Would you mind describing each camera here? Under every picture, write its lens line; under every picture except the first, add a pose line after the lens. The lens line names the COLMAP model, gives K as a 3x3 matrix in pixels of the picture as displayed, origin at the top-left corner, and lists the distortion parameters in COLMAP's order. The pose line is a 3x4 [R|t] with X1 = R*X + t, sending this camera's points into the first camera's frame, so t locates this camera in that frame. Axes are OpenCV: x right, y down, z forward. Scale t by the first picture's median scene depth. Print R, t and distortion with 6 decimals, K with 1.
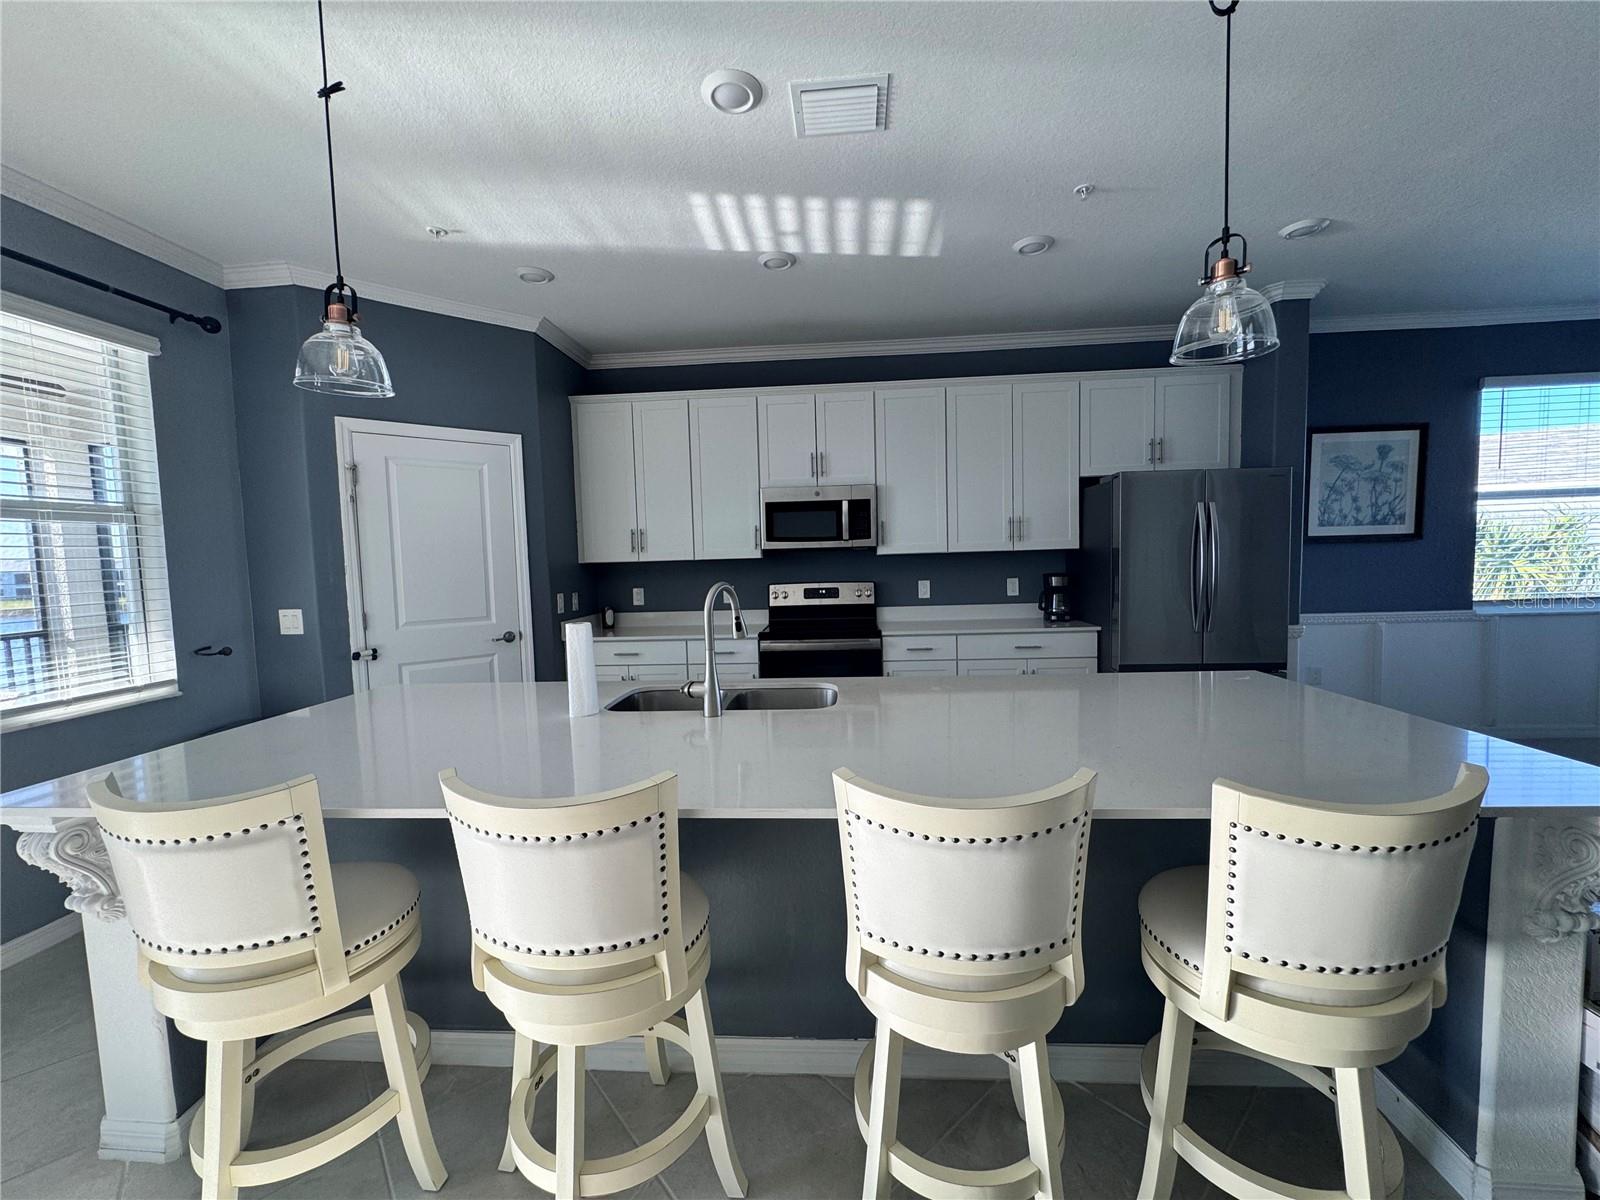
lens RADIAL K [[658.2, 0, 800.5], [0, 658.2, 583.0], [0, 0, 1]] dist [-0.001572, -0.000078]
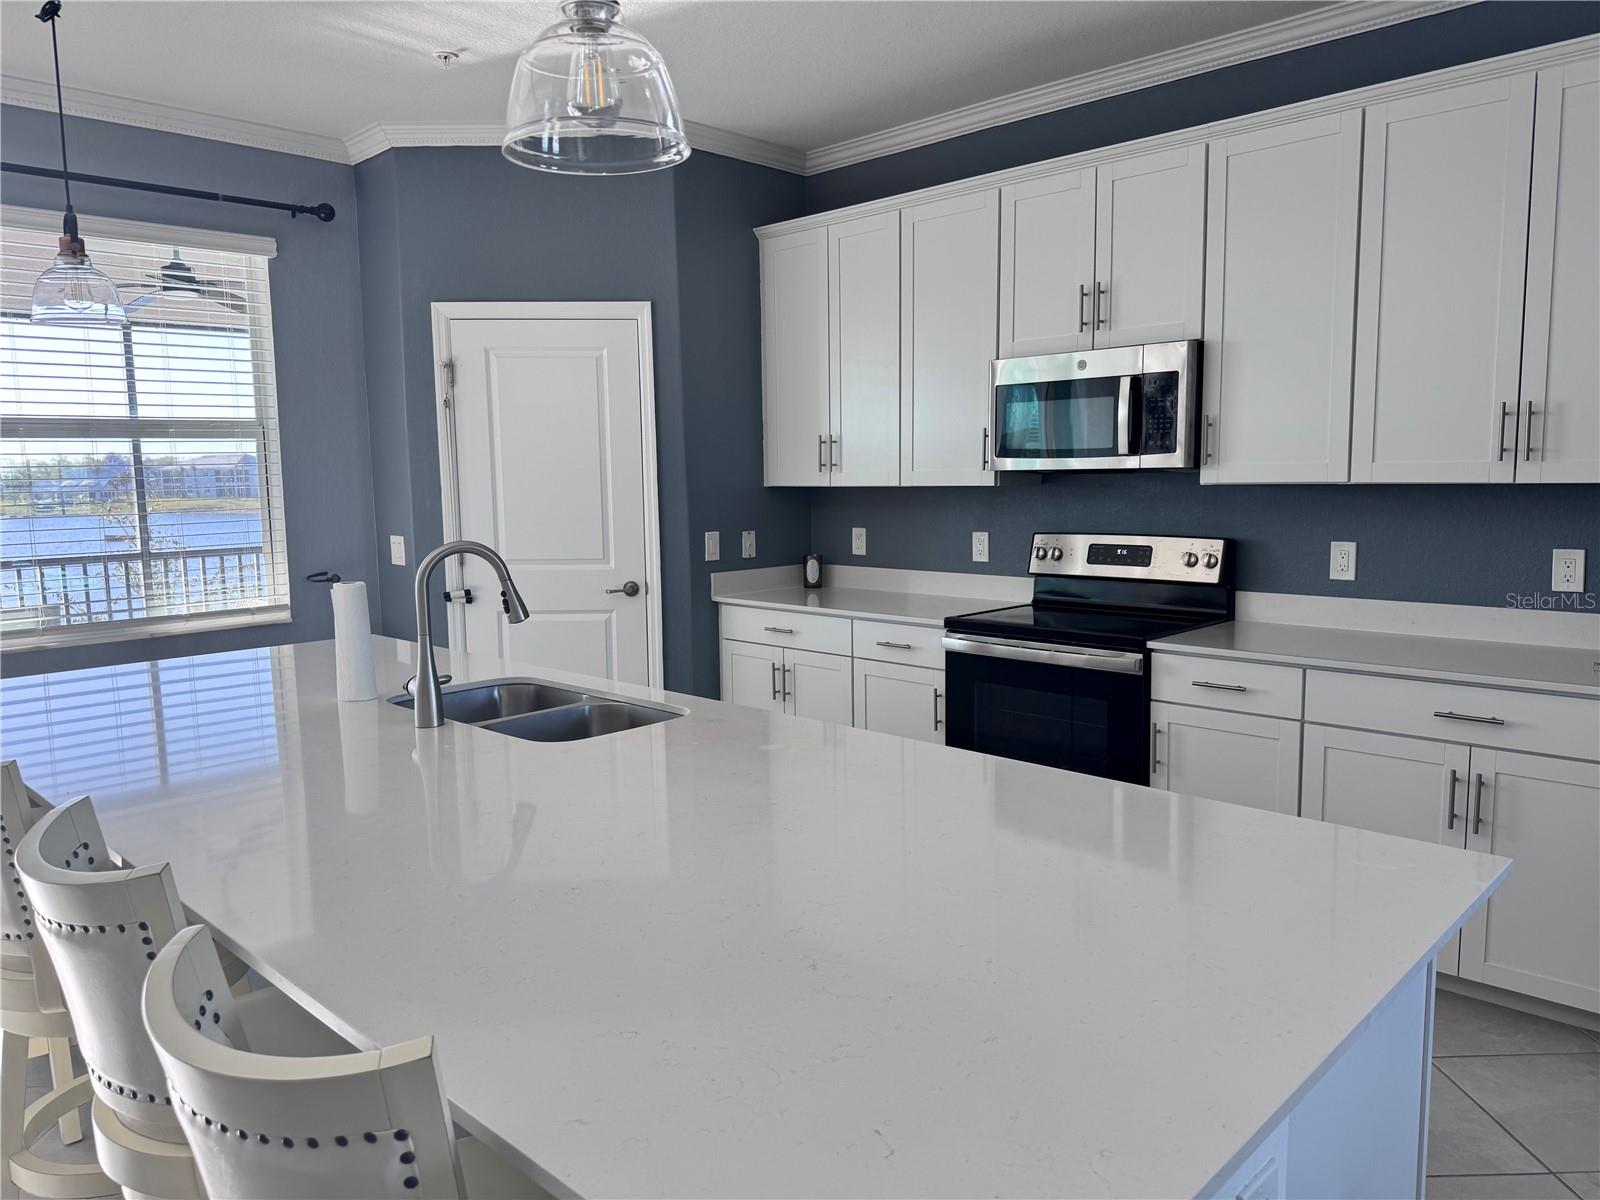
lens RADIAL K [[1114.2, 0, 800.0], [0, 1114.2, 600.0], [0, 0, 1]] dist [0.057396, -0.122312]
pose [[0.757432, 0.091736, -0.646438, 0.452799], [-0.032030, 0.994109, 0.103545, -0.035542], [0.652128, -0.057723, 0.755908, 0.177276]]
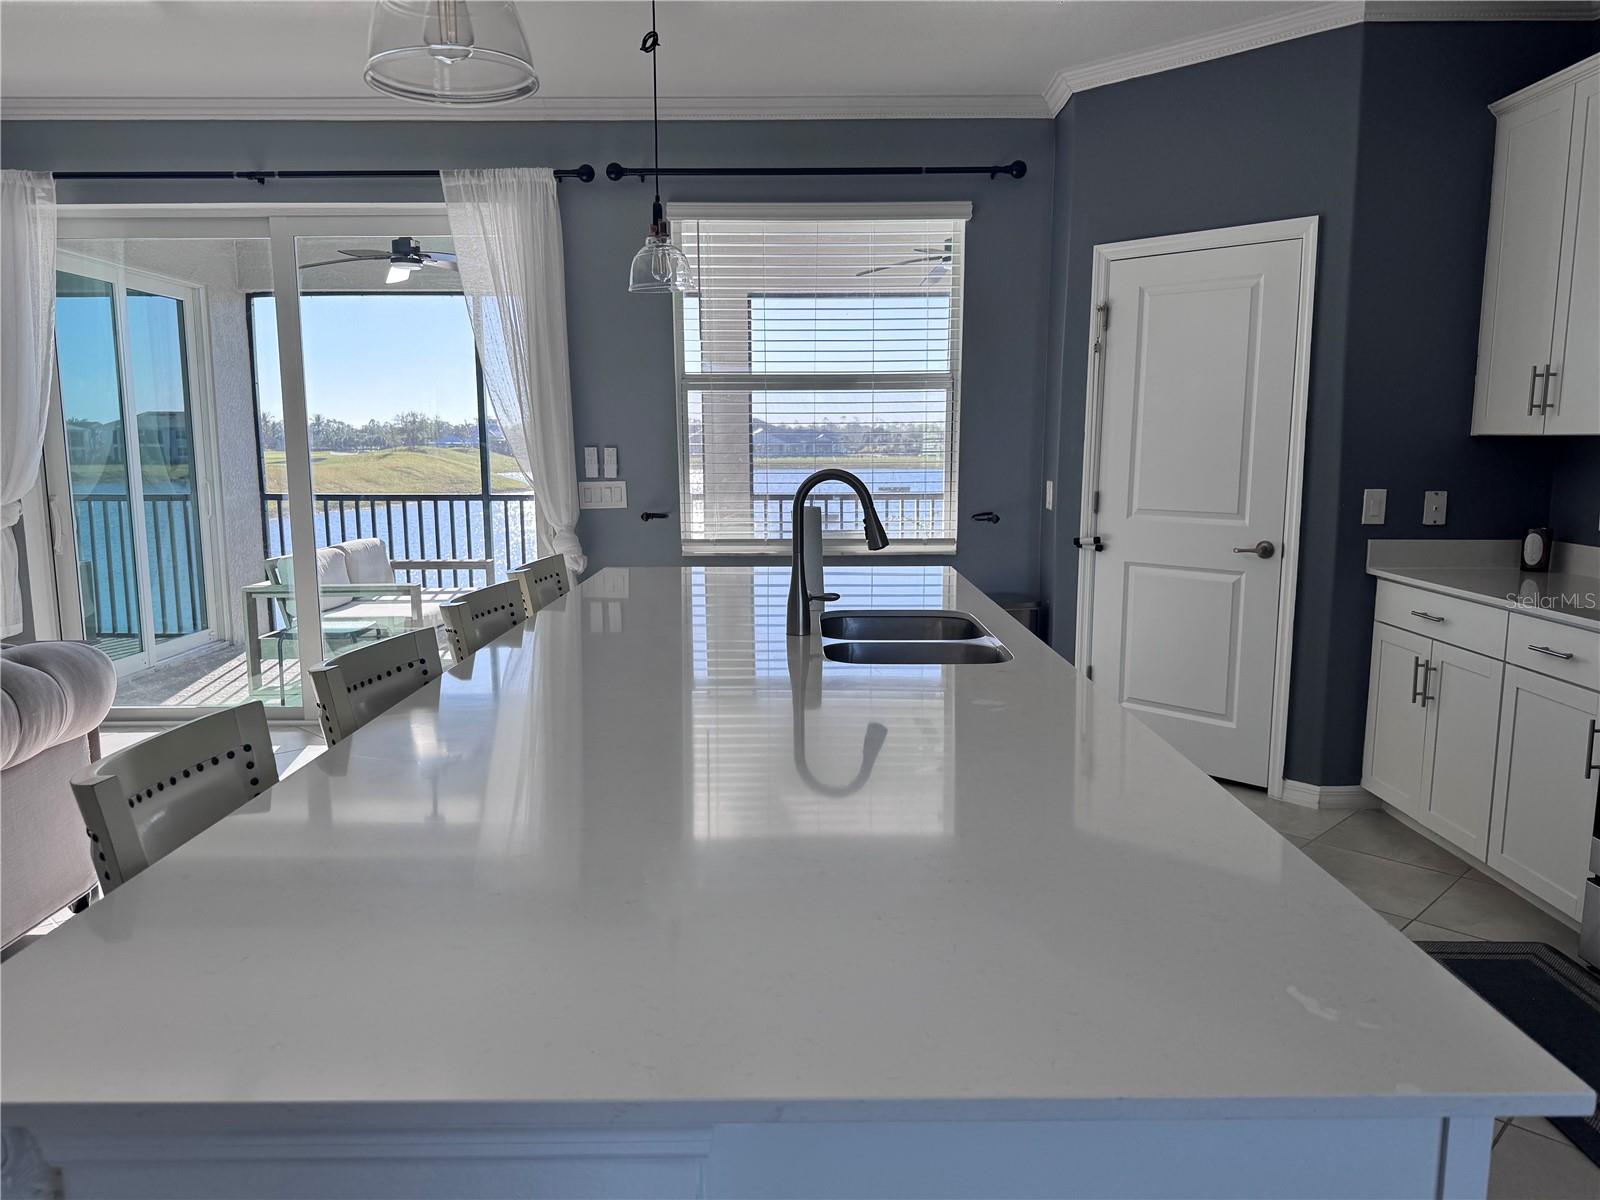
lens RADIAL K [[1120.8, 0, 801.0], [0, 1120.8, 592.8], [0, 0, 1]] dist [0.079373, -0.113948]
pose [[0.053271, 0.162043, -0.985345, 0.568134], [-0.040320, 0.986290, 0.160019, -0.031218], [0.997766, 0.031205, 0.059075, 0.449819]]
